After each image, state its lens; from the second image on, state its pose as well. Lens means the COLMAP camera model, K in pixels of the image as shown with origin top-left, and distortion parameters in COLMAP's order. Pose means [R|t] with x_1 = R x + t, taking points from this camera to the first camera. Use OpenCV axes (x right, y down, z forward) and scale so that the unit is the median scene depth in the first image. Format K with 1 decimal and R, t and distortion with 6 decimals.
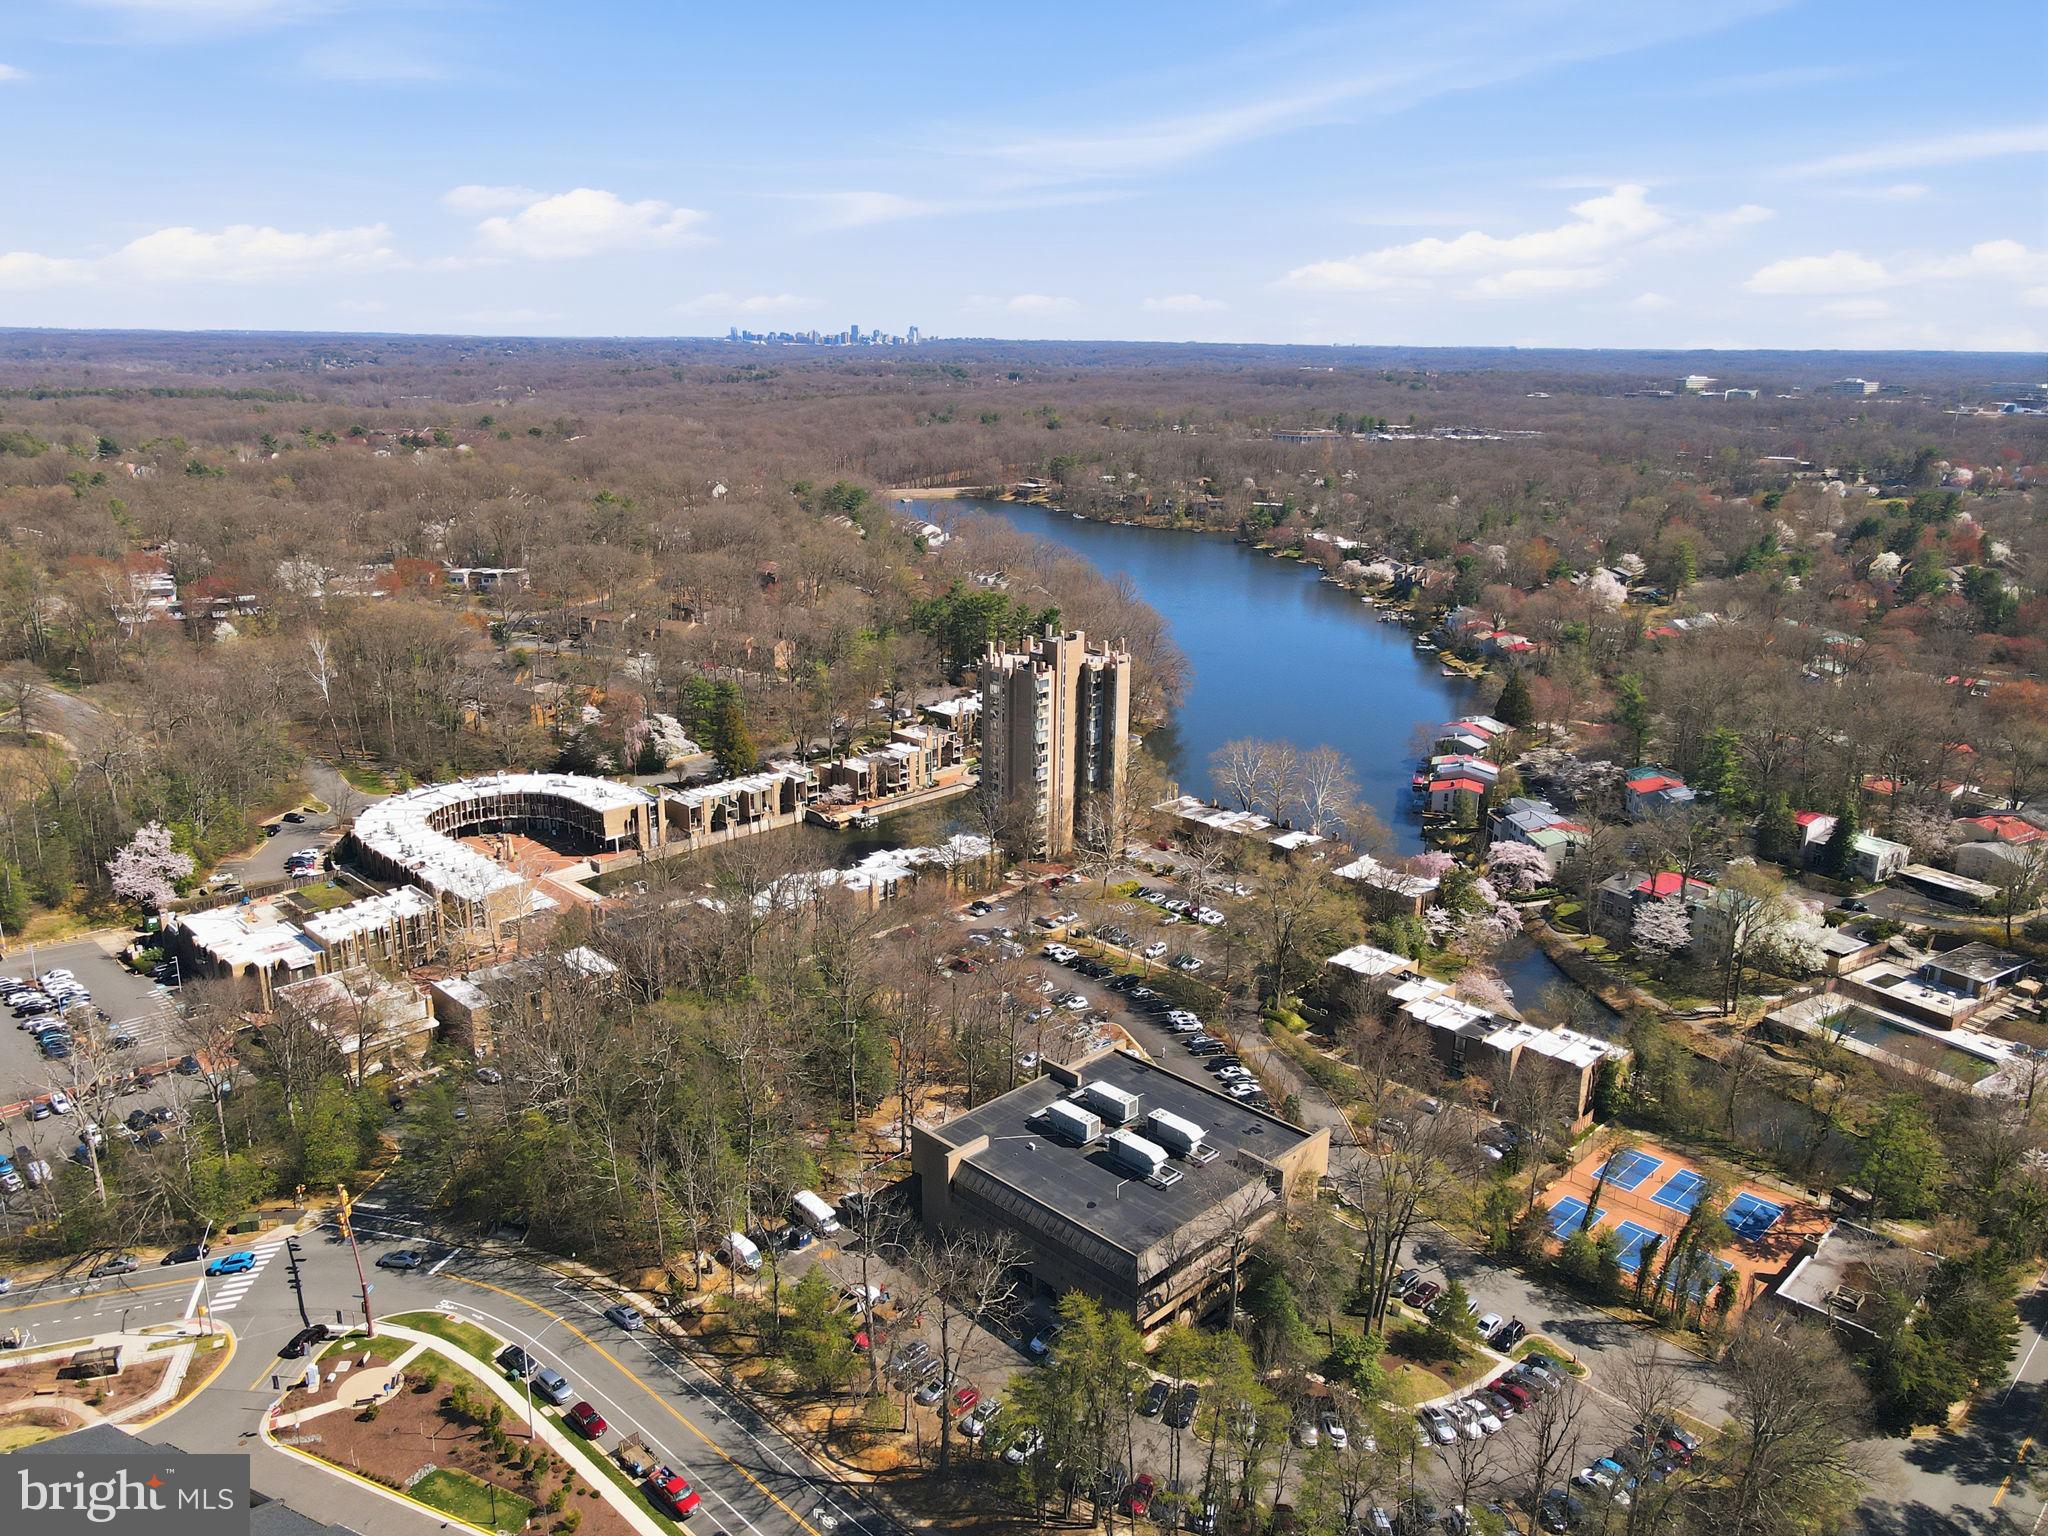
lens RADIAL K [[1466.0, 0, 1024.0], [0, 1466.0, 768.0], [0, 0, 1]] dist [-0.006220, -0.001409]
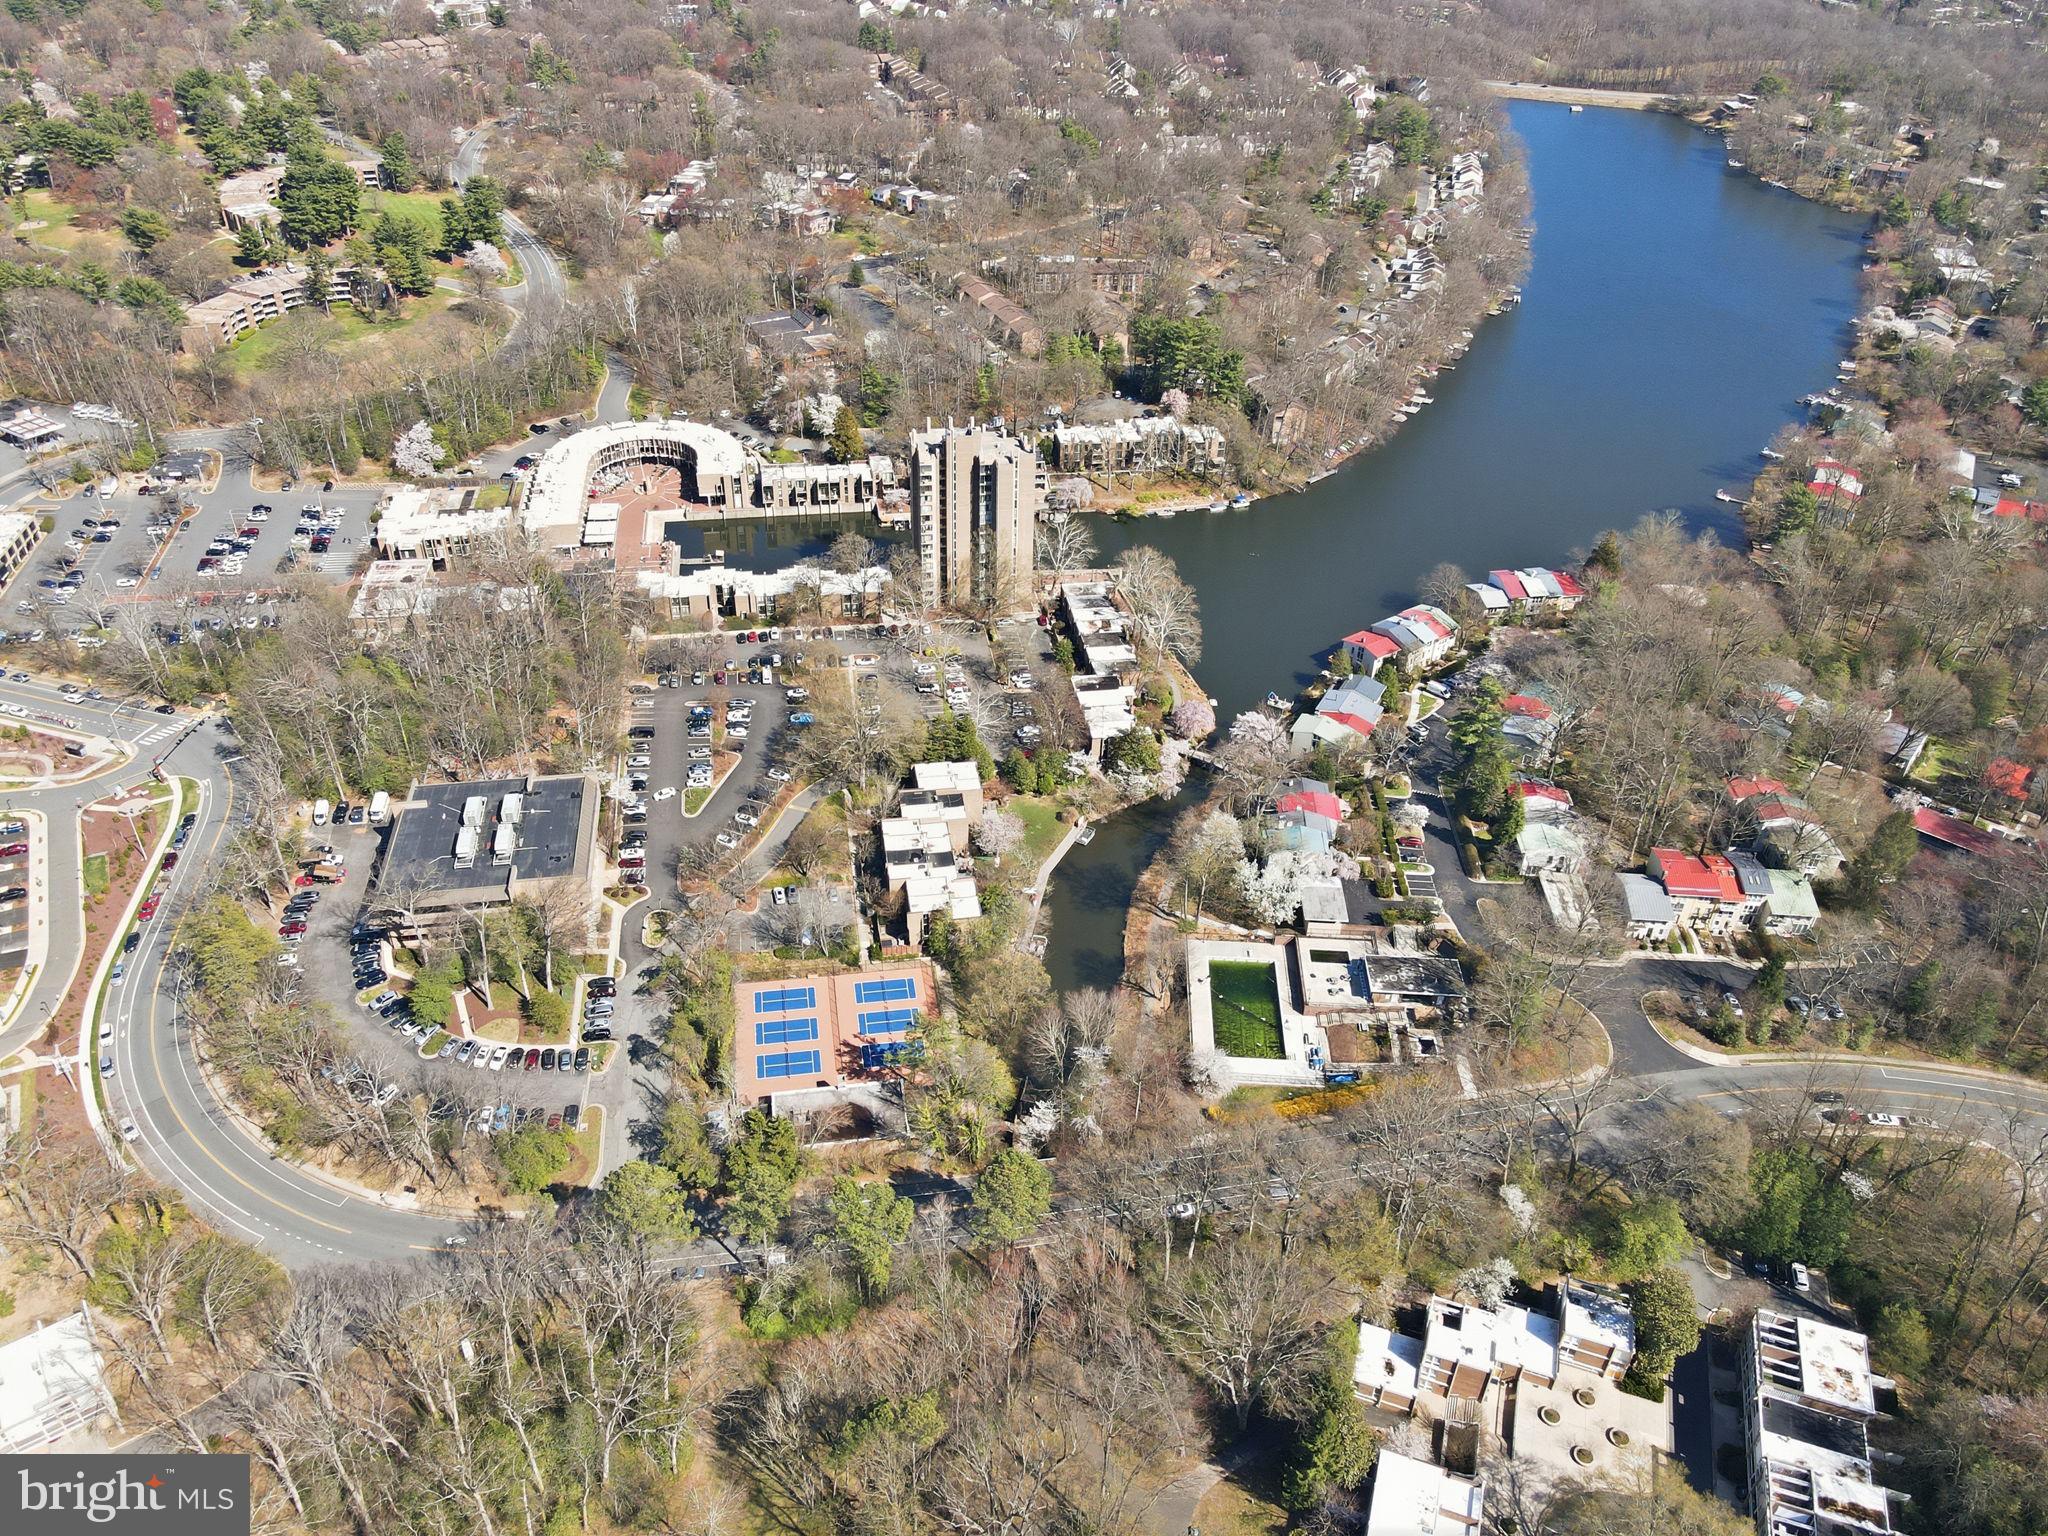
lens RADIAL K [[1466.0, 0, 1024.0], [0, 1466.0, 768.0], [0, 0, 1]] dist [-0.006220, -0.001409]
pose [[0.818463, 0.340759, -0.462604, 0.665376], [-0.177192, 0.915600, 0.360943, -0.259956], [0.546555, -0.213448, 0.809764, 0.017568]]
